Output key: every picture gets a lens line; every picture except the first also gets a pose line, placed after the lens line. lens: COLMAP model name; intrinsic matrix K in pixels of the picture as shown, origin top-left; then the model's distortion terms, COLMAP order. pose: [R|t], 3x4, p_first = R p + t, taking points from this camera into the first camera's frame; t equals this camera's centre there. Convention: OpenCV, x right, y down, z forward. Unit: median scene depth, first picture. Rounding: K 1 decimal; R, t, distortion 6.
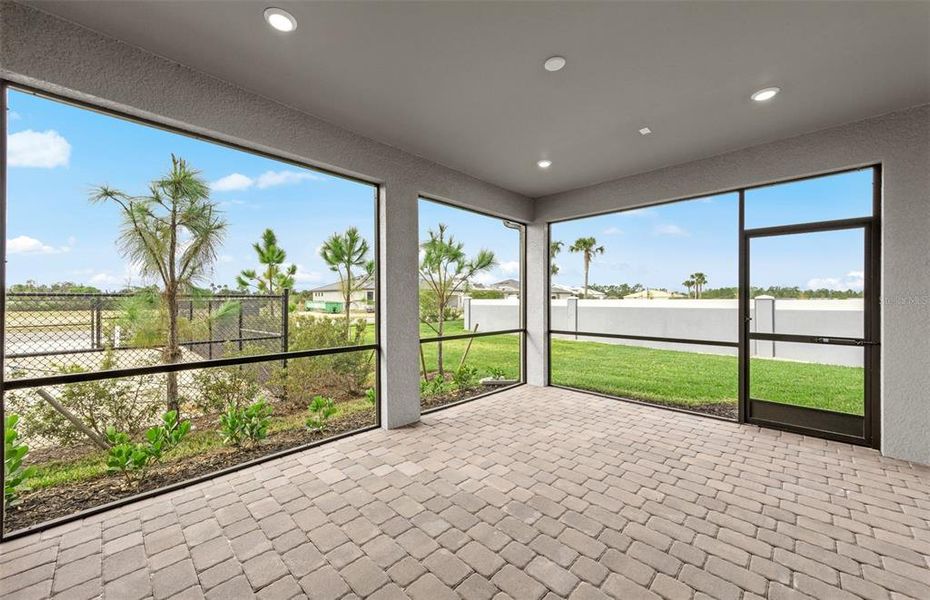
lens RADIAL K [[349.1, 0, 466.1], [0, 349.1, 297.7], [0, 0, 1]] dist [0.002288, 0.000120]
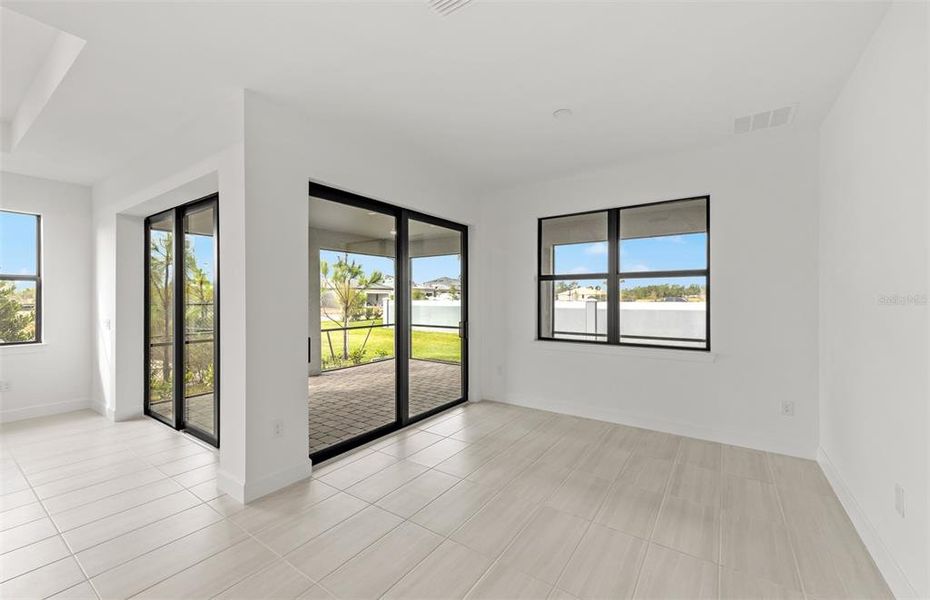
lens RADIAL K [[364.8, 0, 466.0], [0, 364.8, 298.1], [0, 0, 1]] dist [0.002940, 0.000112]
pose [[0.985097, -0.001686, 0.171994, 0.286652], [0.000295, 0.999967, 0.008108, -0.059084], [-0.172002, -0.007937, 0.985065, -1.009441]]
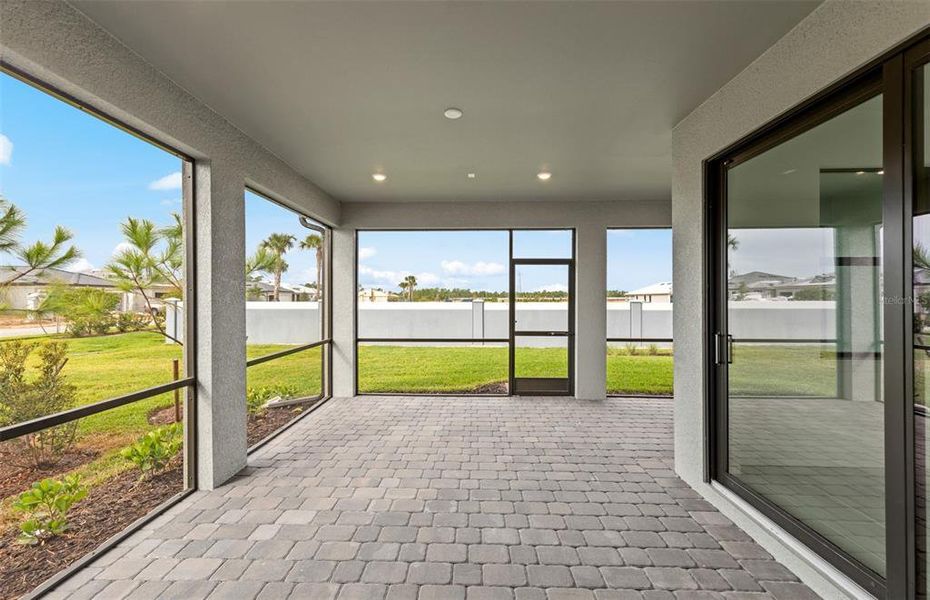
lens RADIAL K [[364.8, 0, 466.0], [0, 364.8, 298.1], [0, 0, 1]] dist [0.002940, 0.000112]
pose [[0.733092, 0.001391, 0.680128, -0.334366], [-0.004233, 0.999988, 0.002517, -0.036201], [-0.680116, -0.004724, 0.733089, 0.047530]]
